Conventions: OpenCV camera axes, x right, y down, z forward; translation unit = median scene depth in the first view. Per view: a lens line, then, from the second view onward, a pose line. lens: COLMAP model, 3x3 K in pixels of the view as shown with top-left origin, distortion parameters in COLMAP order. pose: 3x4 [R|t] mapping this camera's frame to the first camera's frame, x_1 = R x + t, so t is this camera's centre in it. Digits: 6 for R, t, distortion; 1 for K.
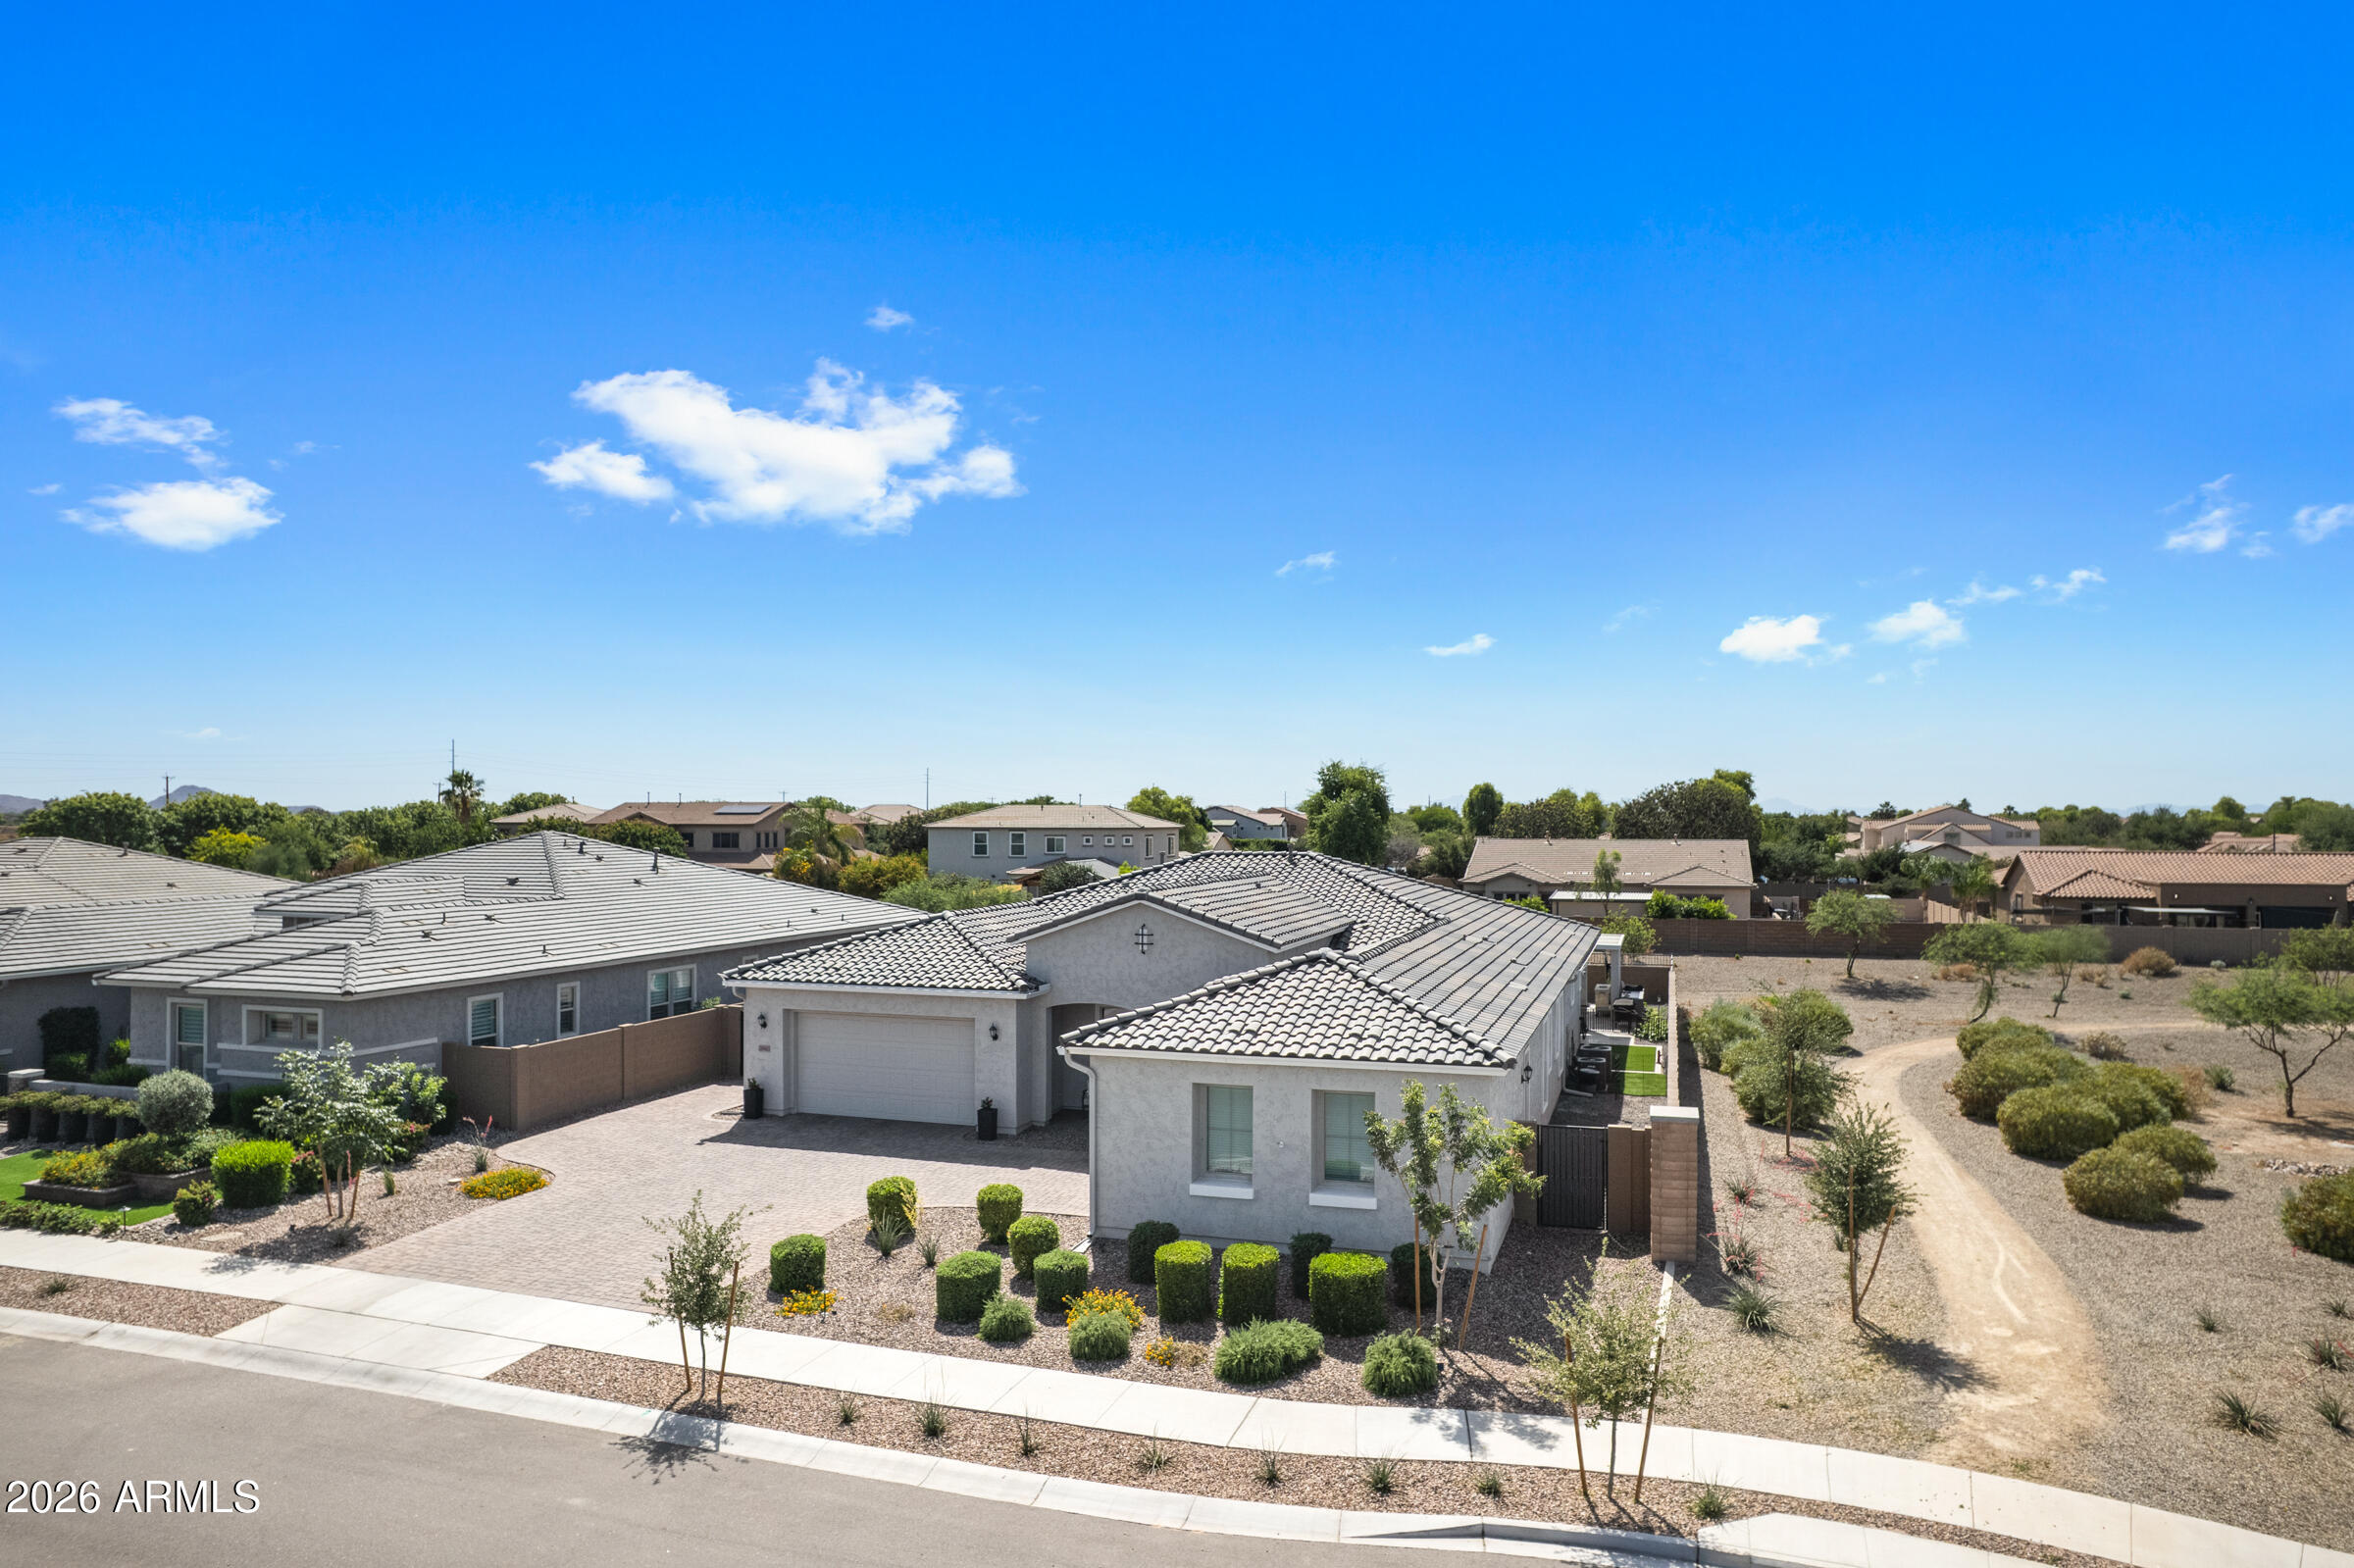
lens RADIAL K [[1518.0, 0, 1173.7], [0, 1518.0, 806.9], [0, 0, 1]] dist [-0.086966, 0.081255]
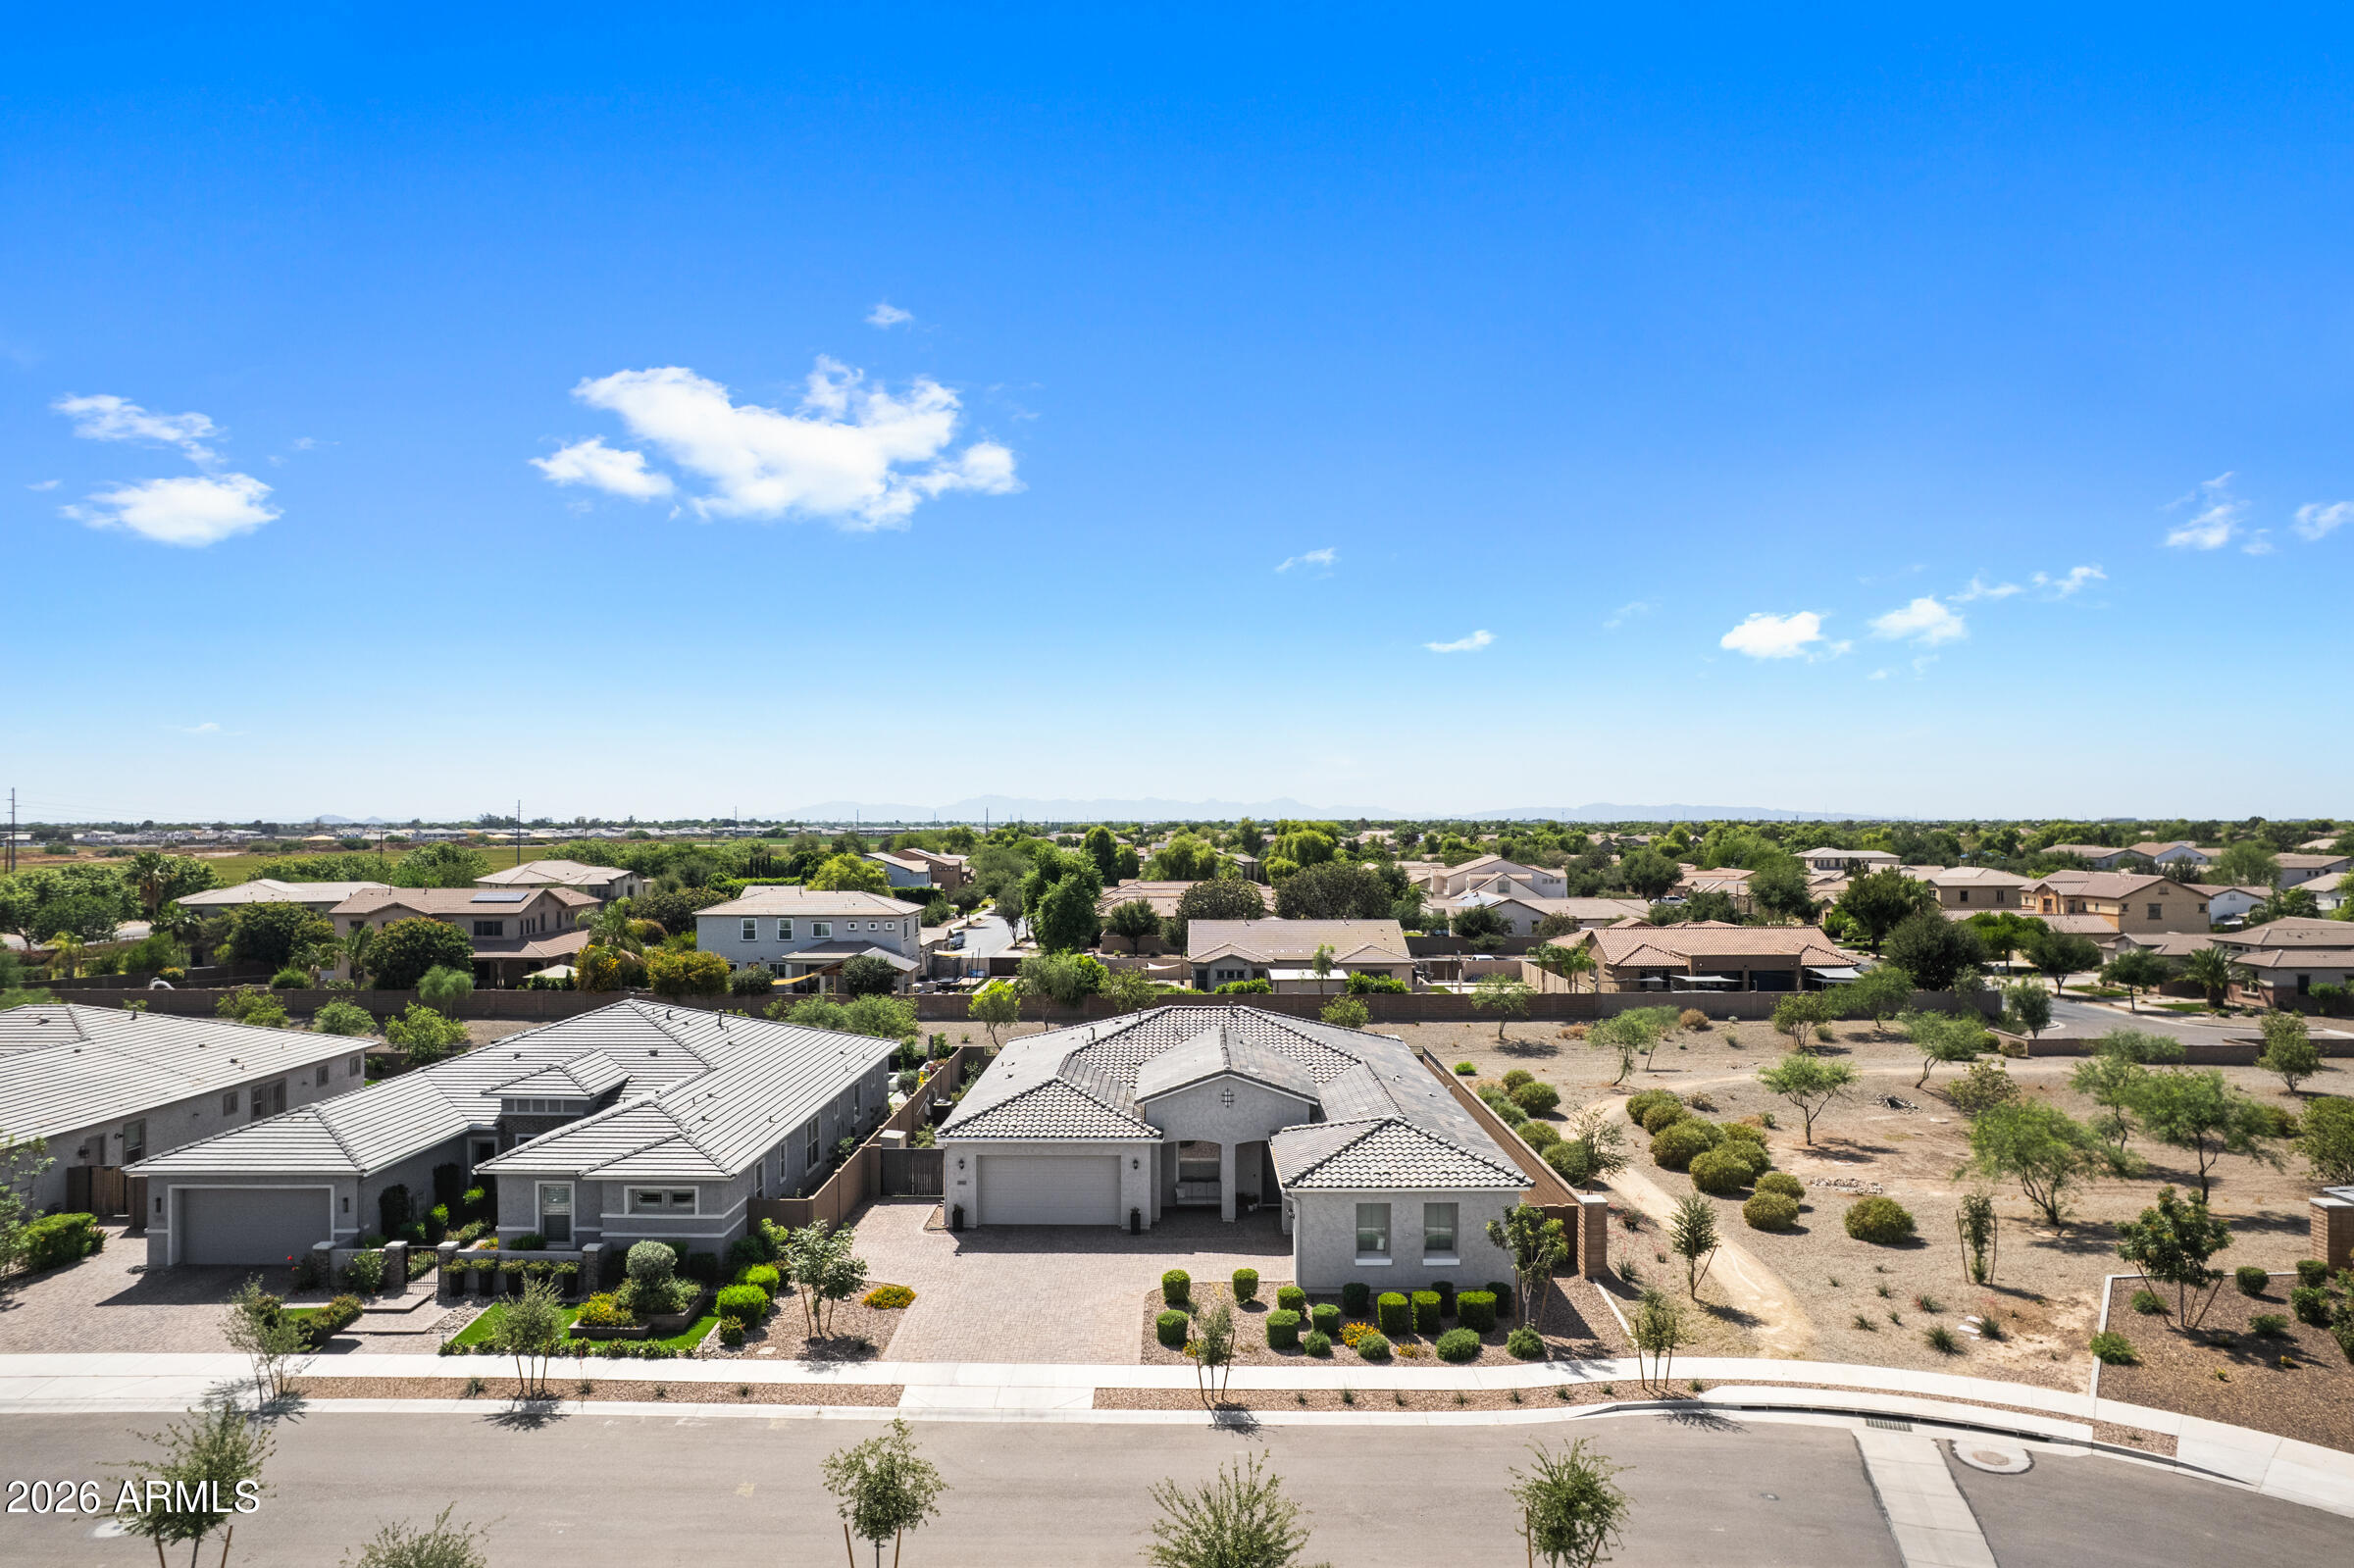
lens RADIAL K [[1518.0, 0, 1173.7], [0, 1518.0, 806.9], [0, 0, 1]] dist [-0.086966, 0.081255]
pose [[0.952674, -0.000897, 0.303992, -0.736486], [0.000736, 1.000000, 0.000645, -0.290051], [-0.303992, -0.000391, 0.952675, -0.643564]]
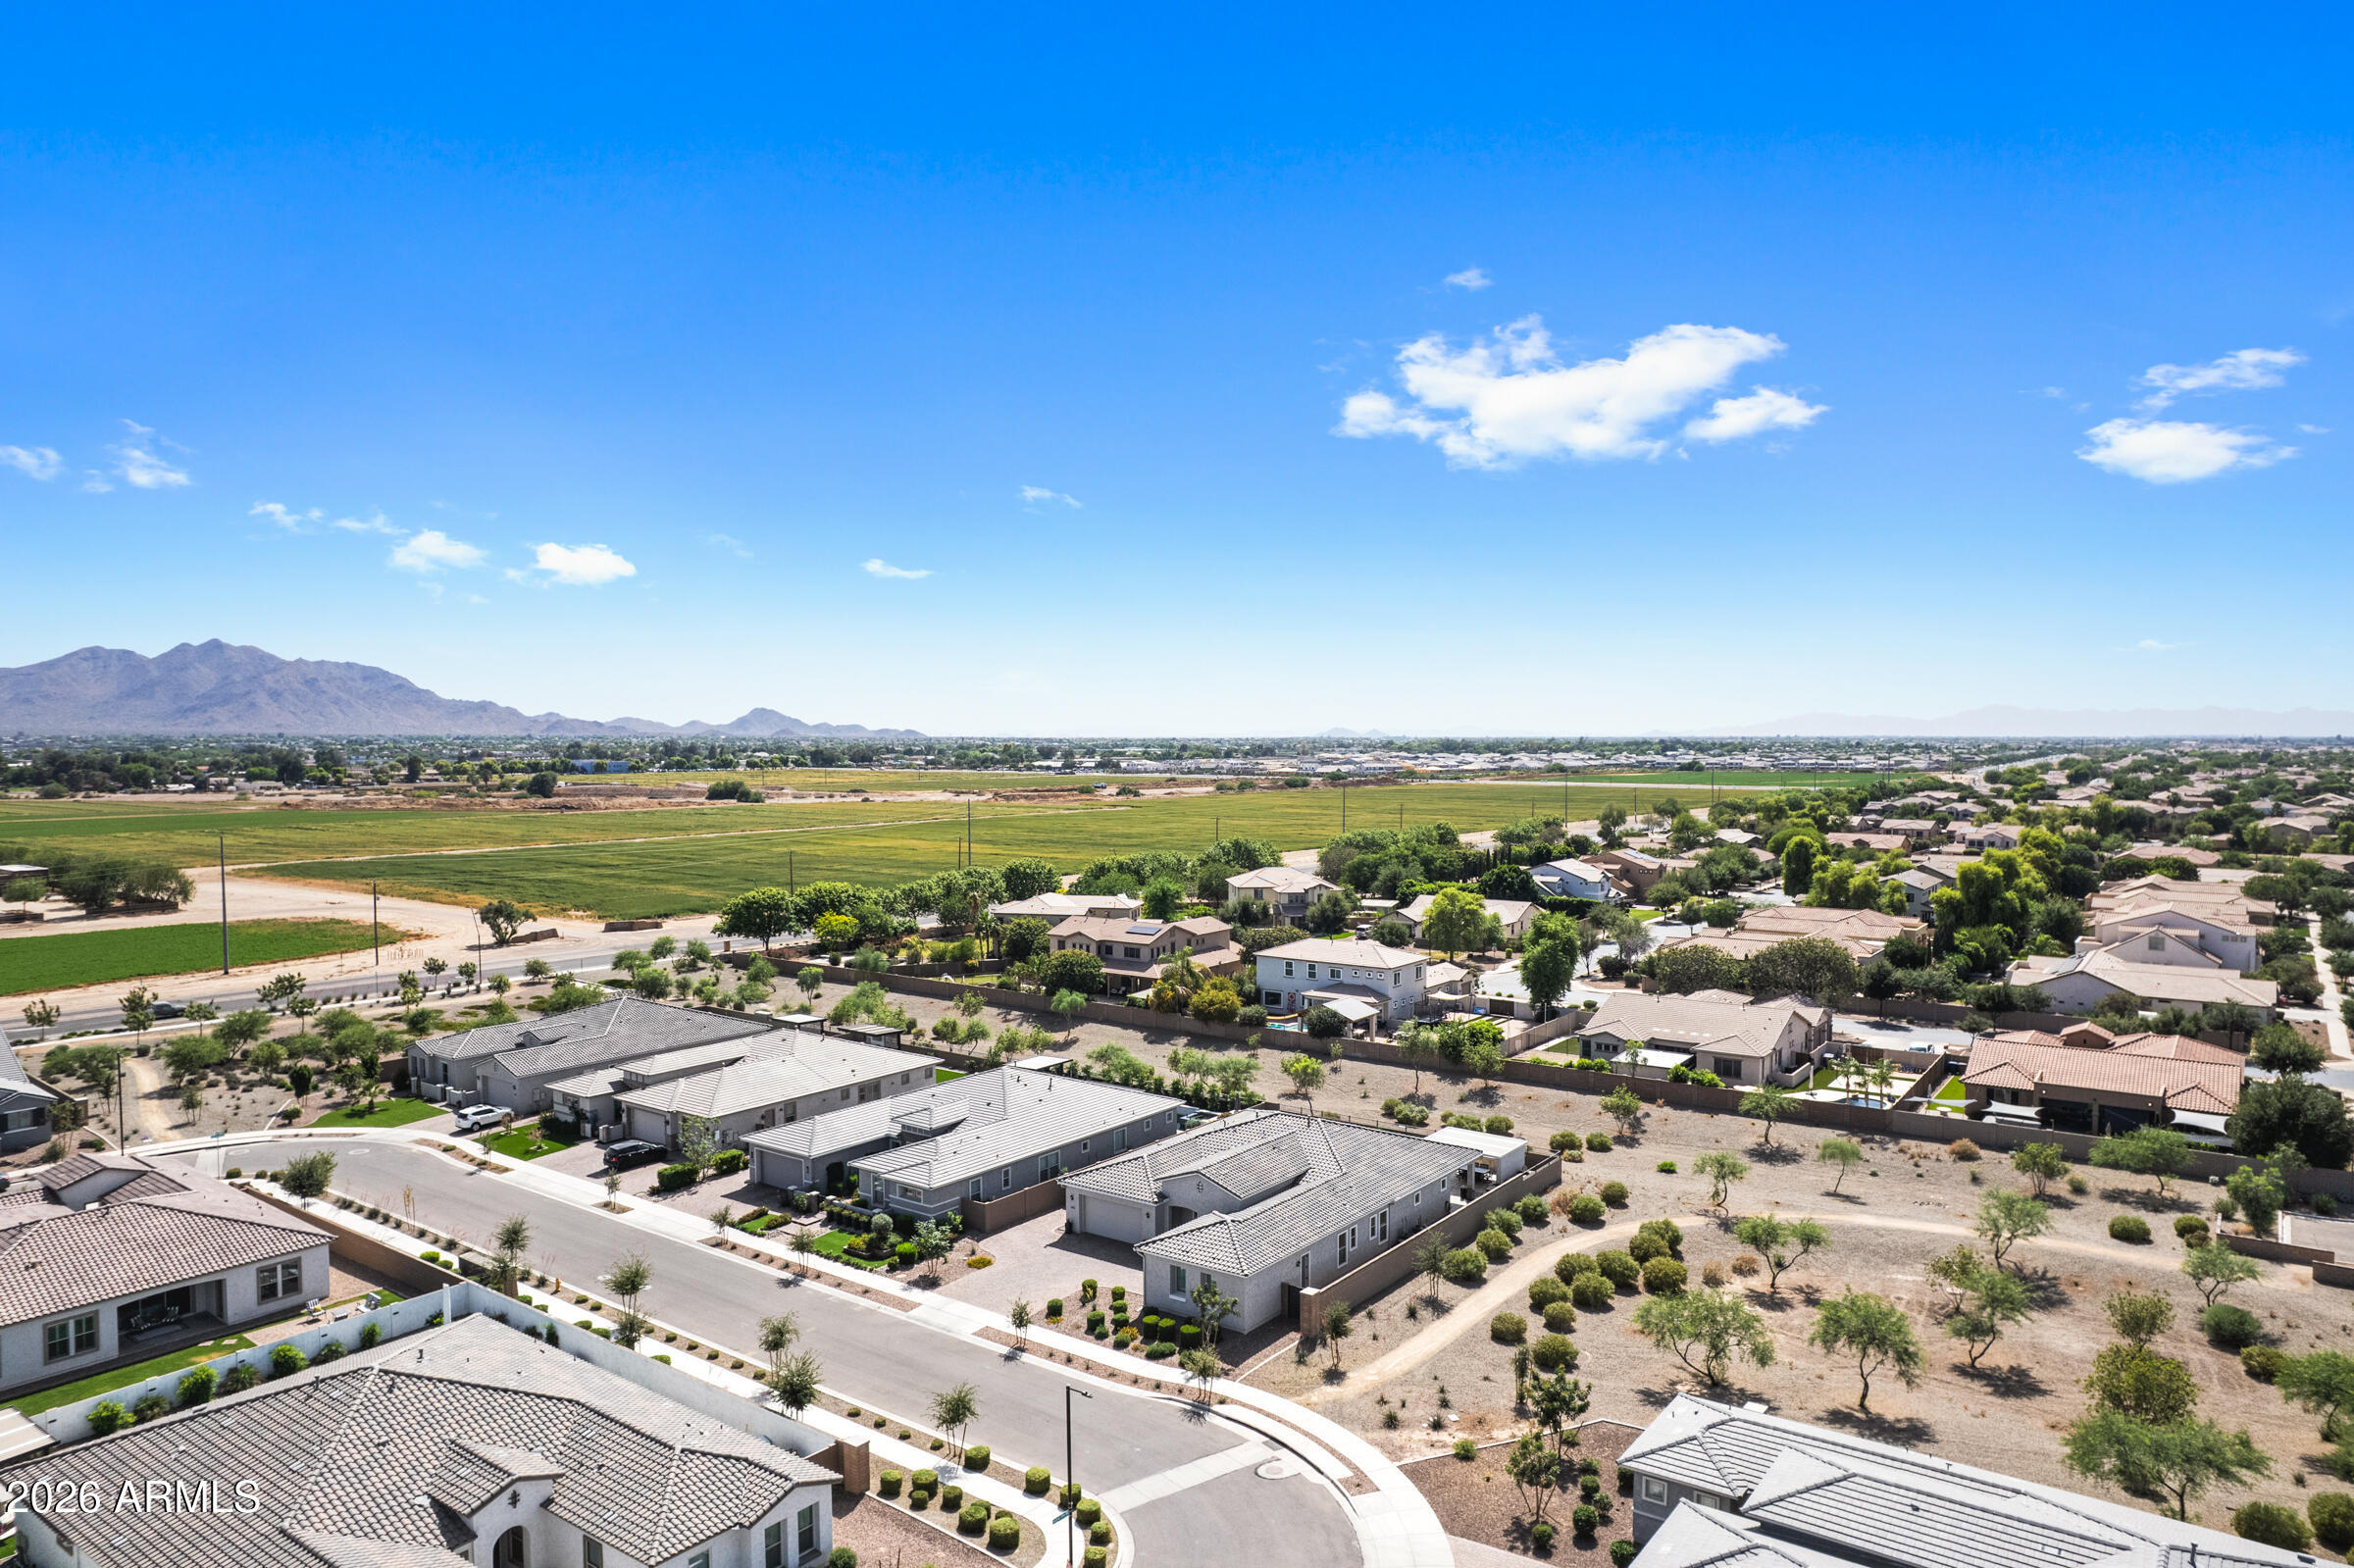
lens RADIAL K [[1498.9, 0, 1183.2], [0, 1498.9, 830.3], [0, 0, 1]] dist [-0.074703, 0.065297]
pose [[0.952392, 0.018292, -0.304326, 1.000242], [0.003694, 0.997433, 0.071514, -0.983763], [0.304853, -0.069233, 0.949880, -1.988720]]
